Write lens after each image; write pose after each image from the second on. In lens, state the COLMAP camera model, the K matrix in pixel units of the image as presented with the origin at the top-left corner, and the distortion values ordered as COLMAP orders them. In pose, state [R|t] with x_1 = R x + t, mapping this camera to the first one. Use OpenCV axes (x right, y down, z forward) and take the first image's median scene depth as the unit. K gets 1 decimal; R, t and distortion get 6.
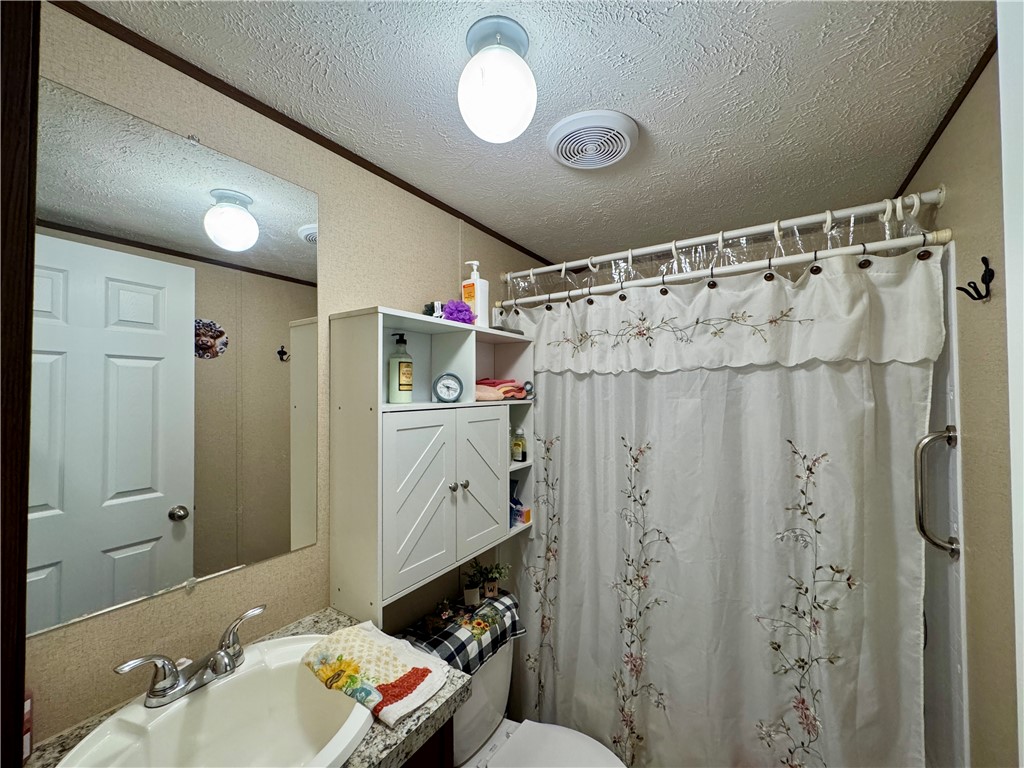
lens RADIAL K [[409.0, 0, 515.9], [0, 409.0, 383.6], [0, 0, 1]] dist [-0.005884, 0.001124]
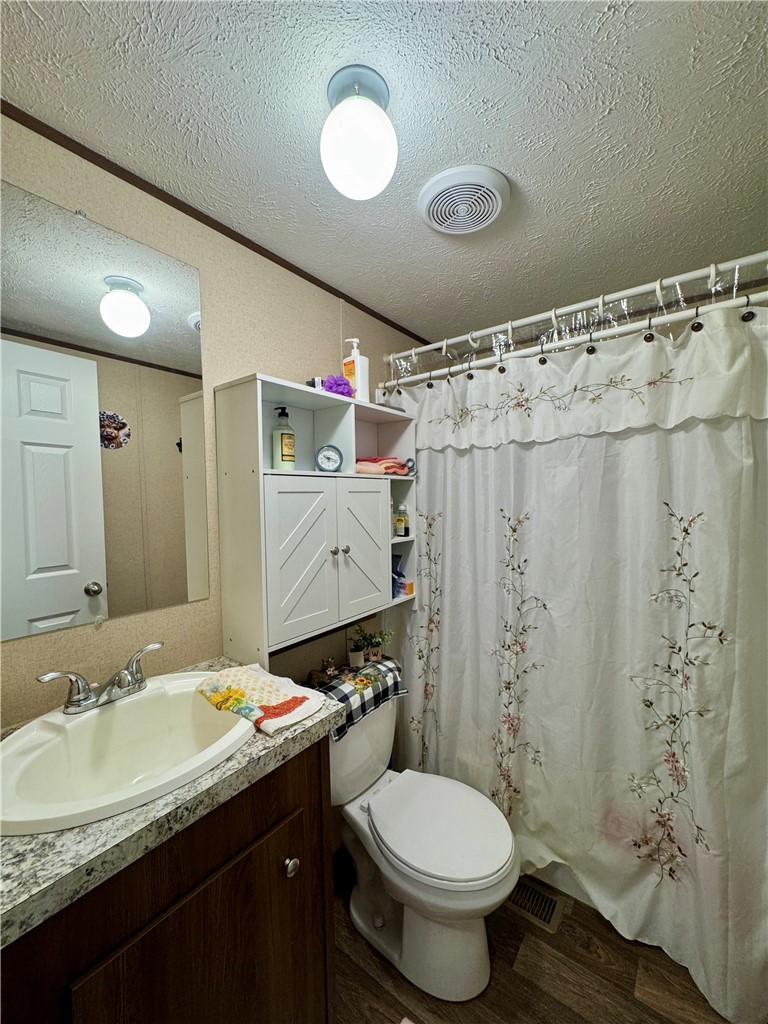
lens RADIAL K [[409.0, 0, 388.9], [0, 409.0, 512.8], [0, 0, 1]] dist [-0.005884, 0.001124]
pose [[0.997717, -0.010290, -0.066745, 0.058790], [0.013788, 0.998544, 0.052159, 0.100067], [0.066111, -0.052961, 0.996406, -0.040887]]
